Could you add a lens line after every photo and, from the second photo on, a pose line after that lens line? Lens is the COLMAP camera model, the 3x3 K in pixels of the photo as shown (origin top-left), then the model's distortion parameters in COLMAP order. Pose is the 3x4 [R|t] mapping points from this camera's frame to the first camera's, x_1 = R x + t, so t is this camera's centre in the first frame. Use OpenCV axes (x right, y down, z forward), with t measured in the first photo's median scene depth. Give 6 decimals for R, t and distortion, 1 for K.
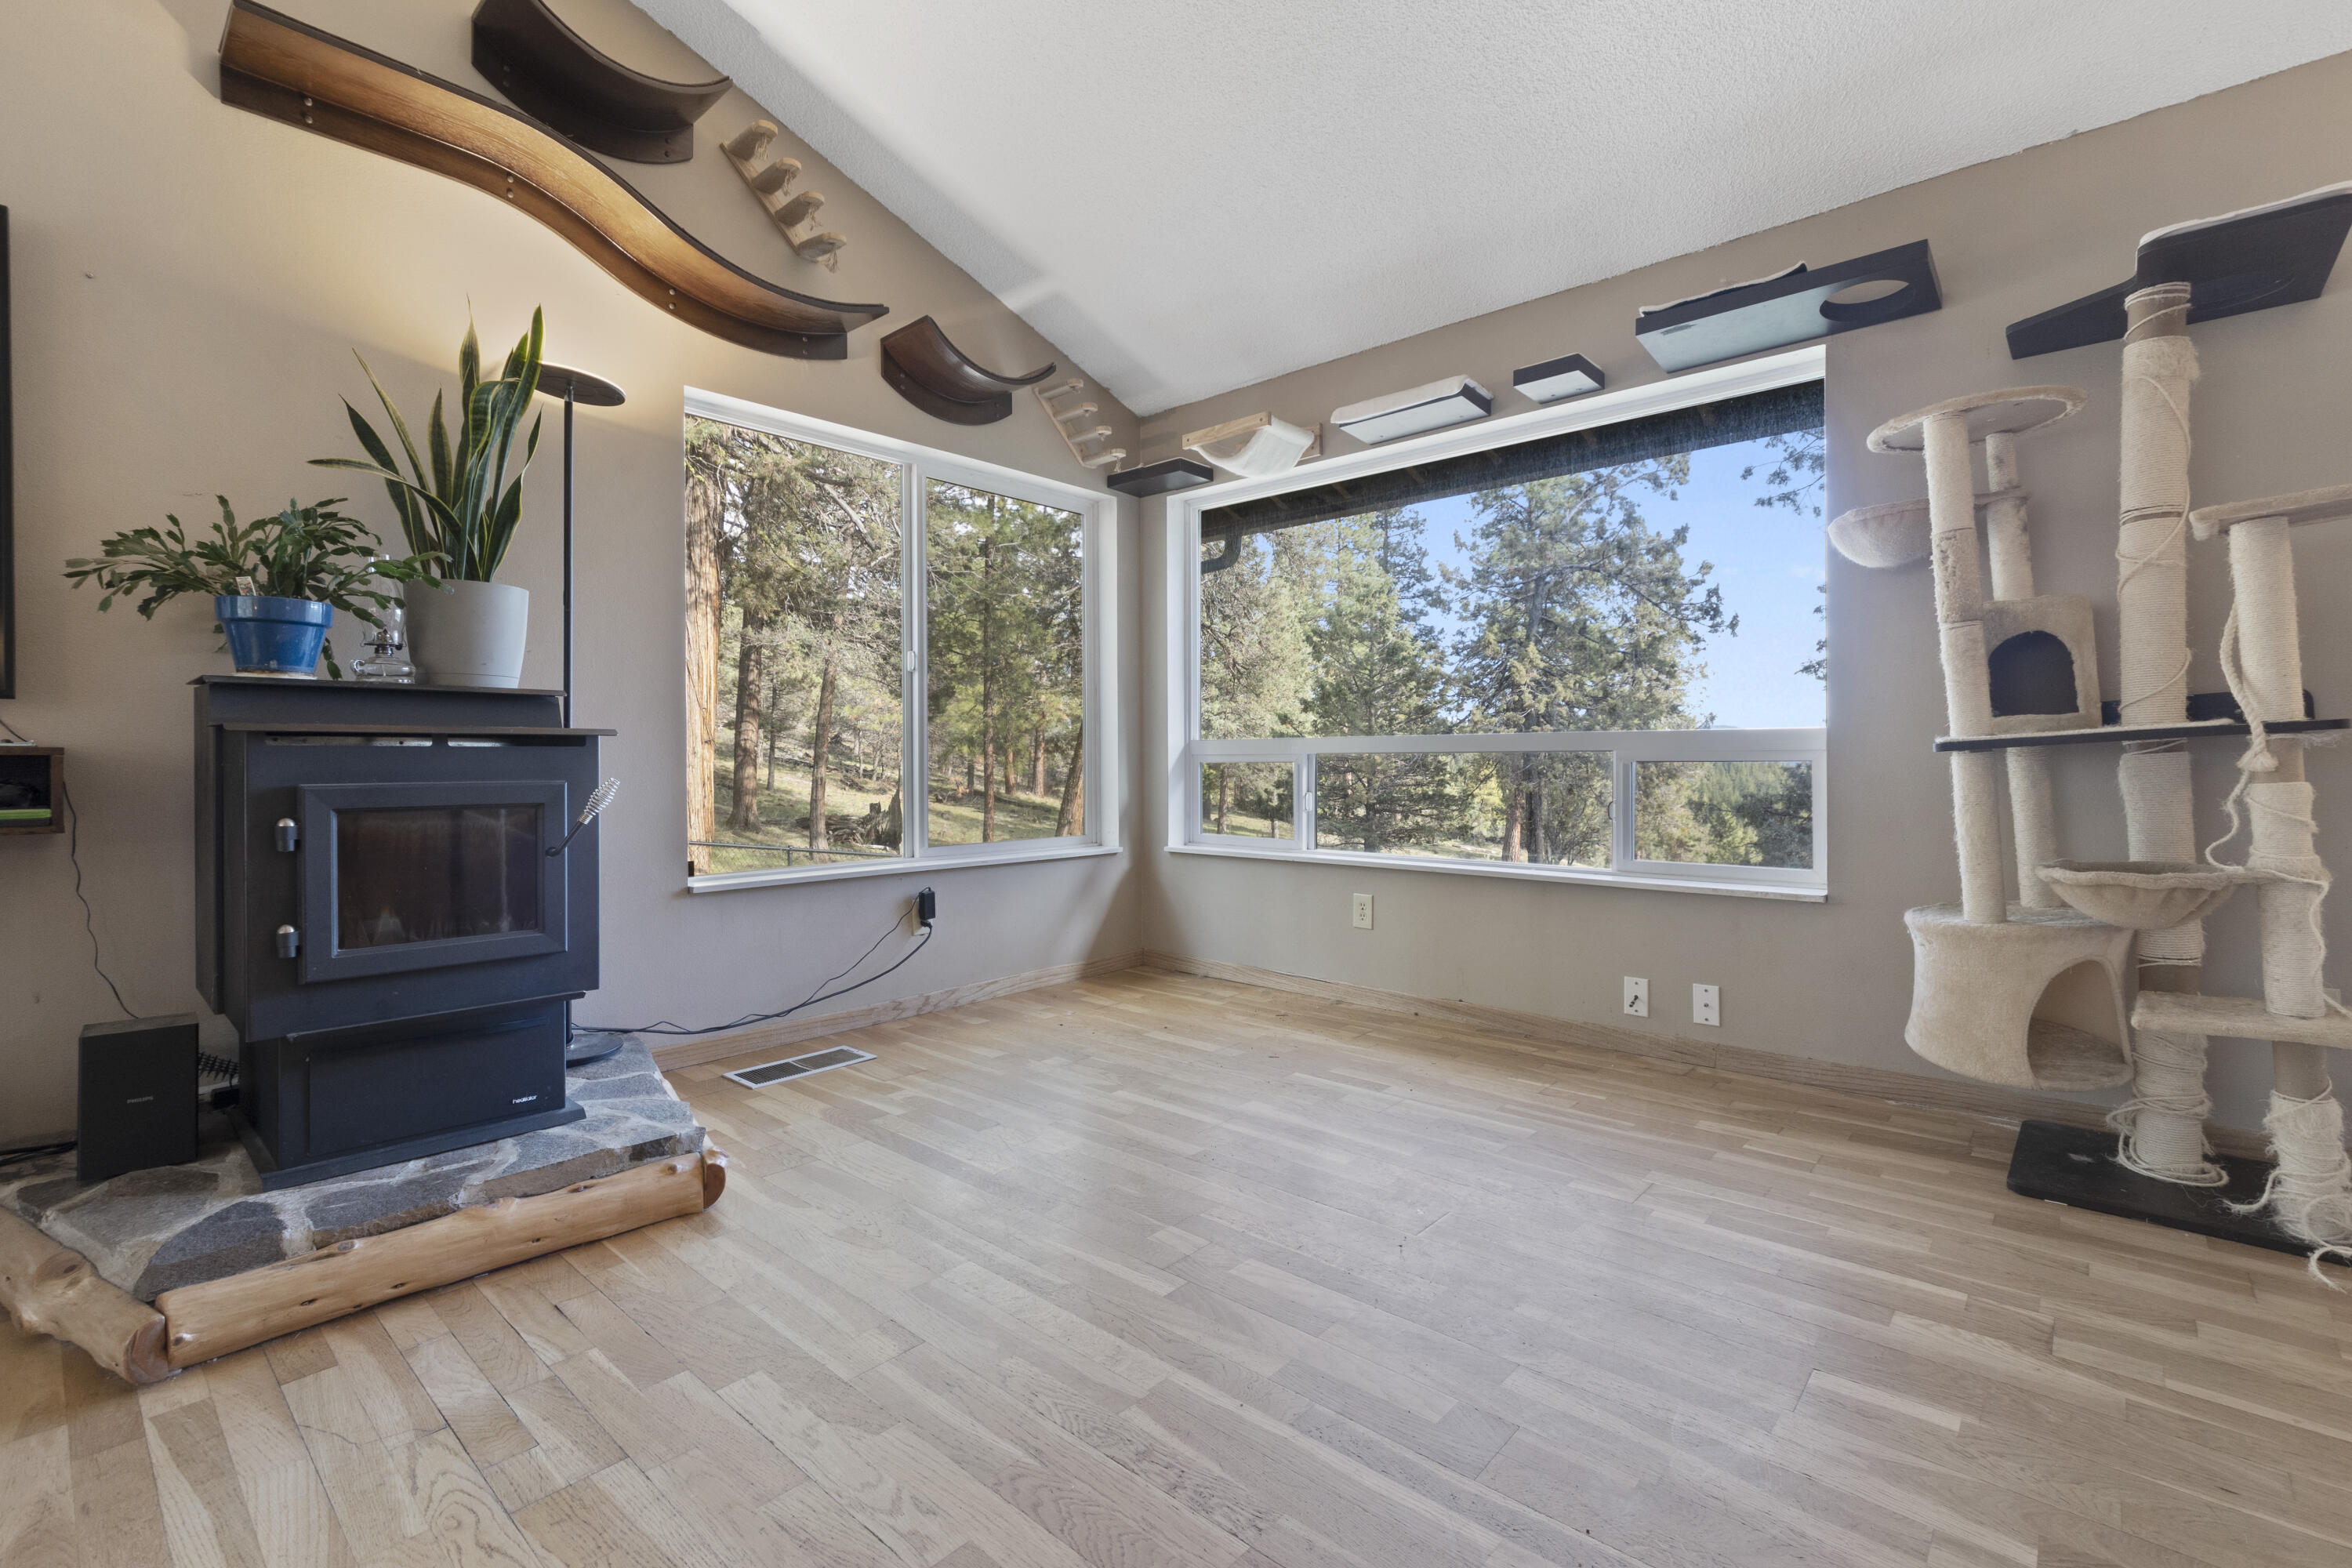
lens RADIAL K [[1039.1, 0, 1176.8], [0, 1039.1, 757.6], [0, 0, 1]] dist [0.008574, -0.013347]
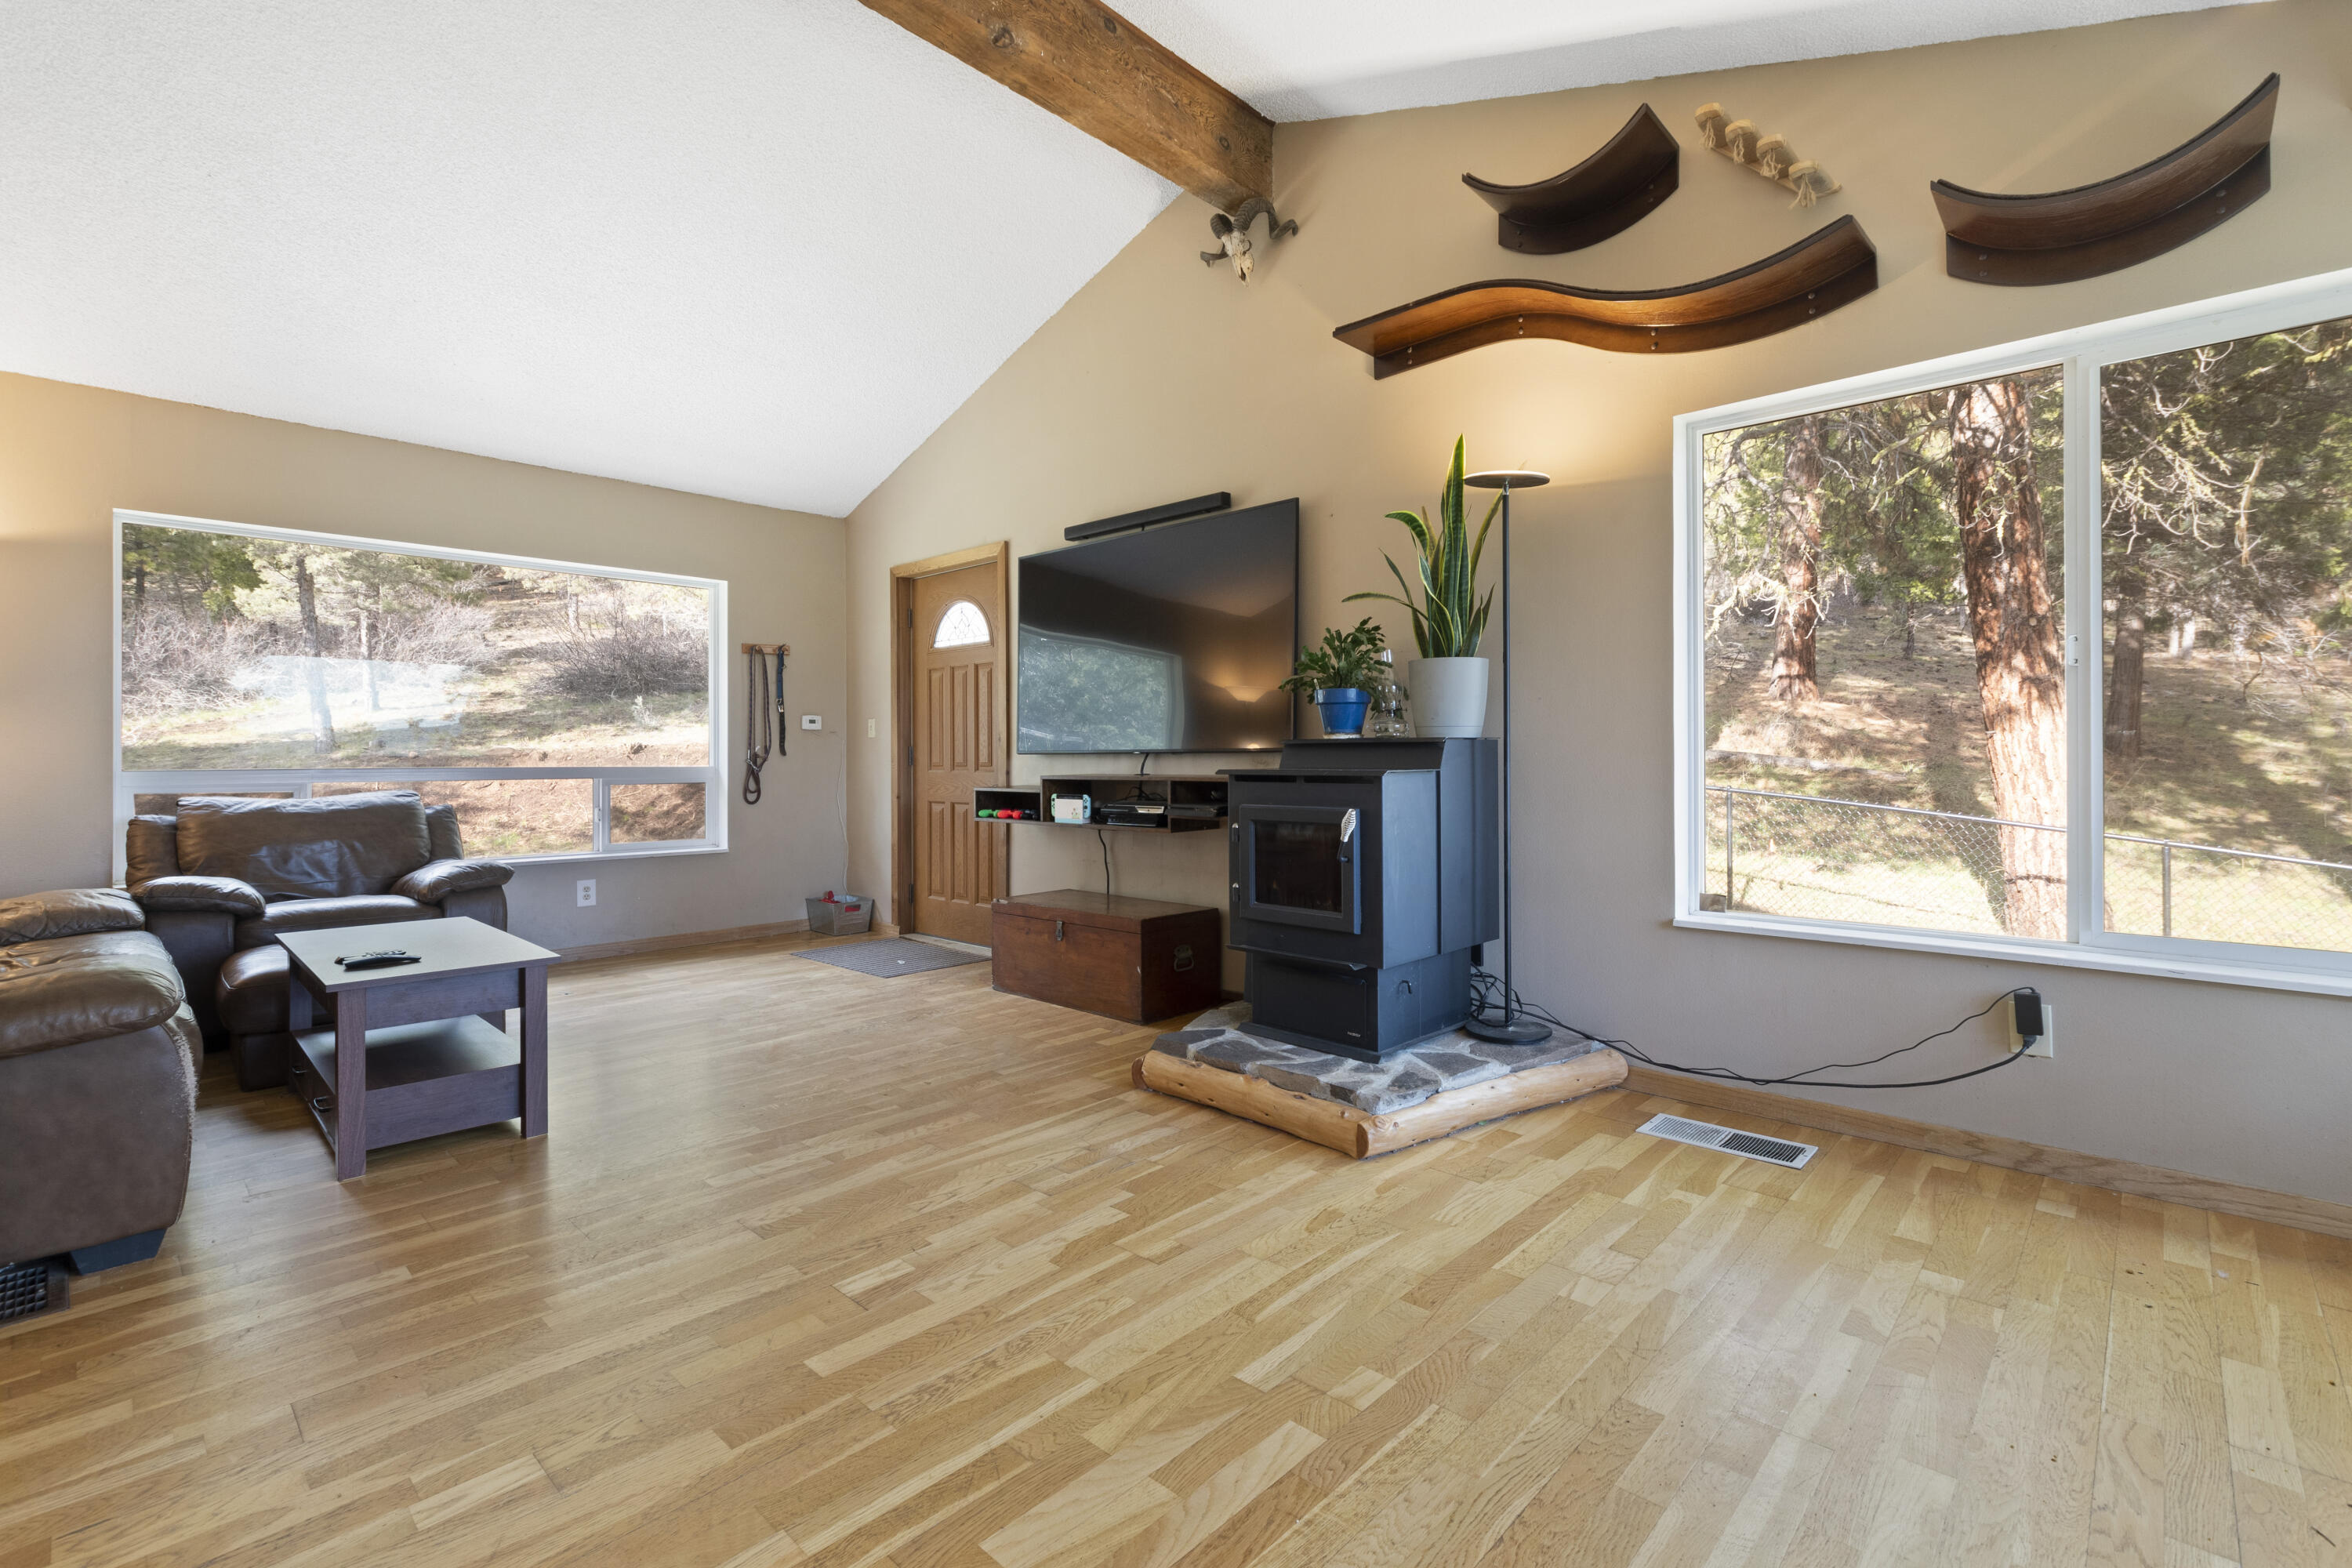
lens RADIAL K [[1049.6, 0, 1181.0], [0, 1049.6, 757.0], [0, 0, 1]] dist [-0.001158, -0.000942]
pose [[-0.032659, 0.000882, -0.999466, 0.684709], [0.003264, 0.999994, 0.000776, -0.040784], [0.999461, -0.003236, -0.032662, 0.702125]]
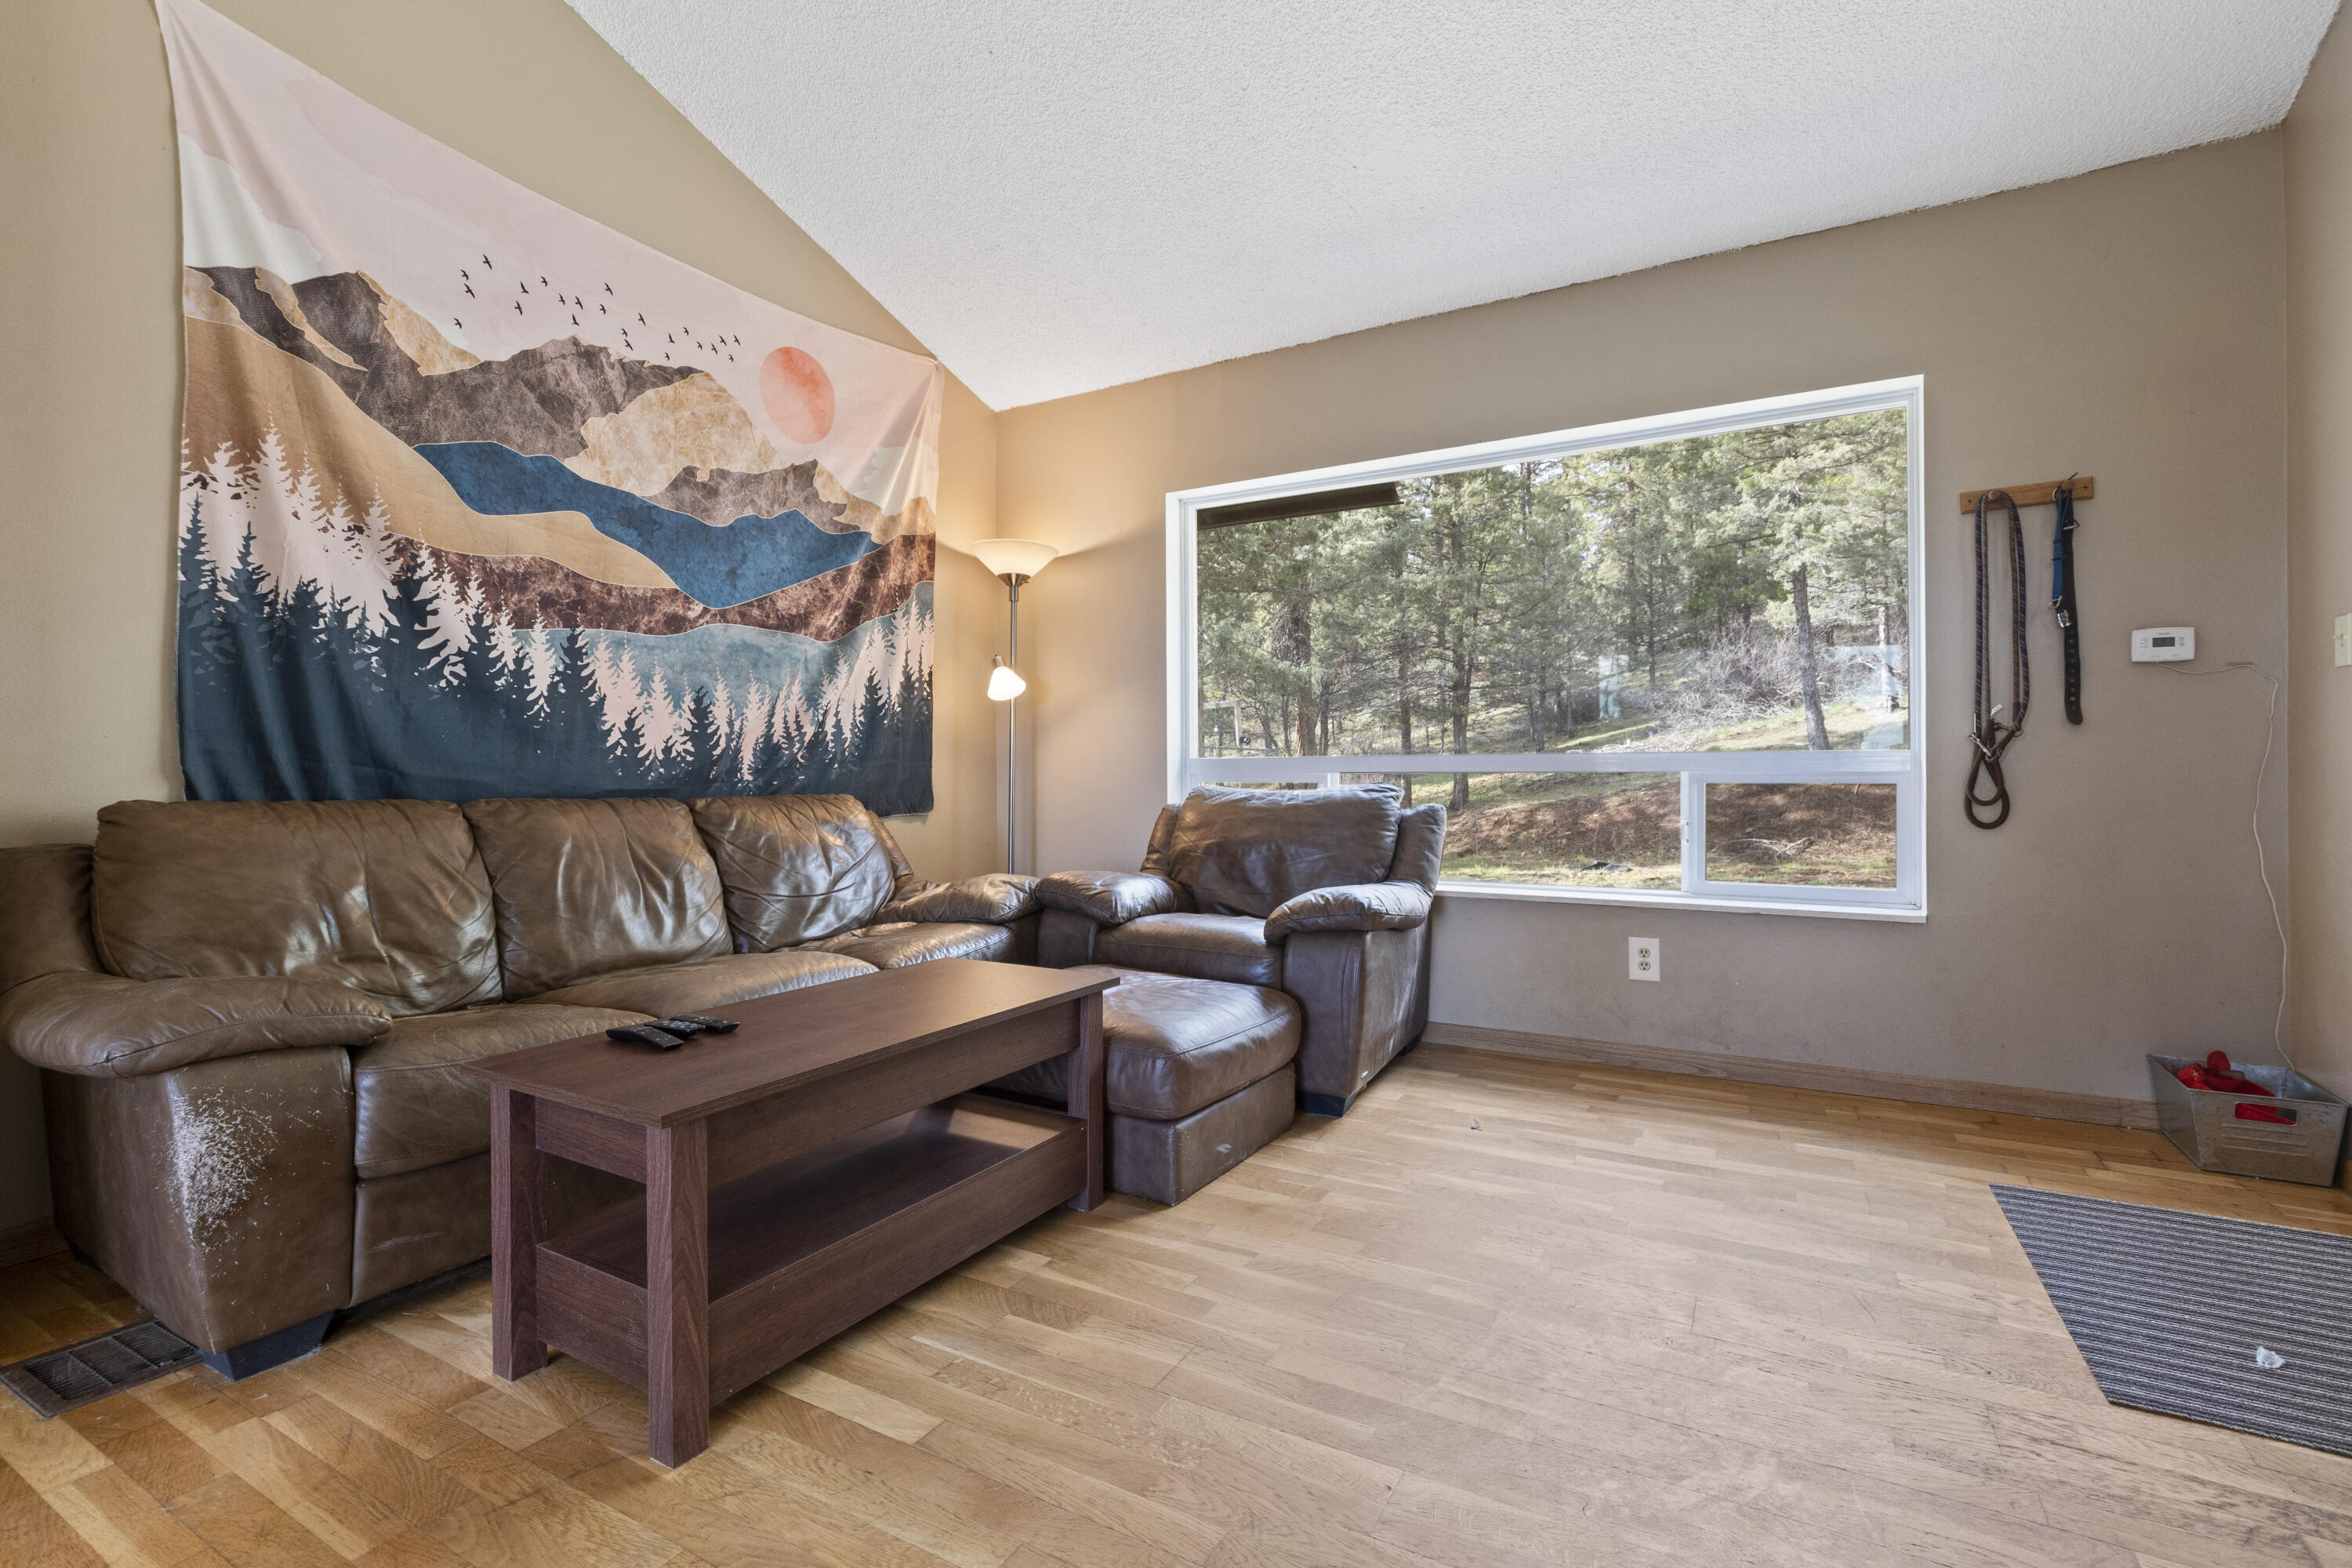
lens RADIAL K [[1046.7, 0, 1183.0], [0, 1046.7, 773.4], [0, 0, 1]] dist [-0.000645, -0.000381]
pose [[-0.978856, 0.007195, -0.204426, -0.597327], [0.007237, 0.999974, 0.000542, -0.000614], [0.204425, -0.000949, -0.978882, 0.574412]]
